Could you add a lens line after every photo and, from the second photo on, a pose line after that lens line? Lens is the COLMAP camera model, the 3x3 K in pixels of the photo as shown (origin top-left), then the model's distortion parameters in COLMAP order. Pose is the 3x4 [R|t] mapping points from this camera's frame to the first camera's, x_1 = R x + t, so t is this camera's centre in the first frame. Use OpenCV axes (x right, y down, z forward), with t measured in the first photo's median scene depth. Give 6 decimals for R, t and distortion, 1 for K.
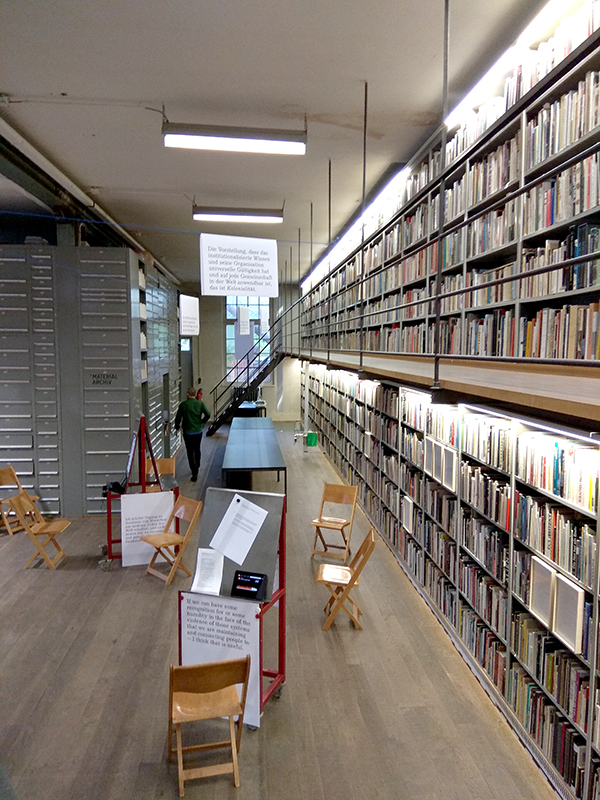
lens RADIAL K [[612.8, 0, 300.9], [0, 612.8, 400.0], [0, 0, 1]] dist [0.034755, -0.006137]
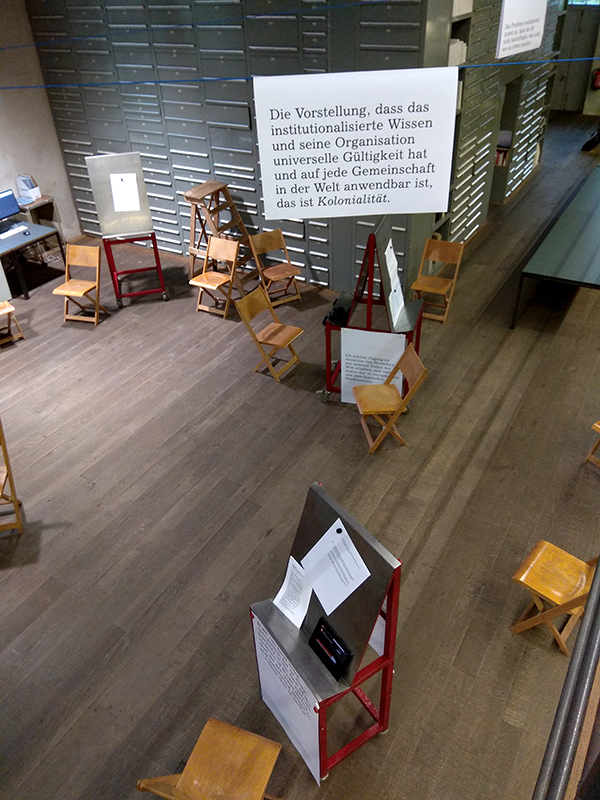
lens RADIAL K [[612.8, 0, 300.0], [0, 612.8, 399.7], [0, 0, 1]] dist [0.034755, -0.006137]
pose [[0.811821, 0.310951, -0.494222, 0.138515], [-0.009048, 0.853005, 0.521824, -0.286793], [0.583836, -0.419156, 0.695301, 0.589089]]
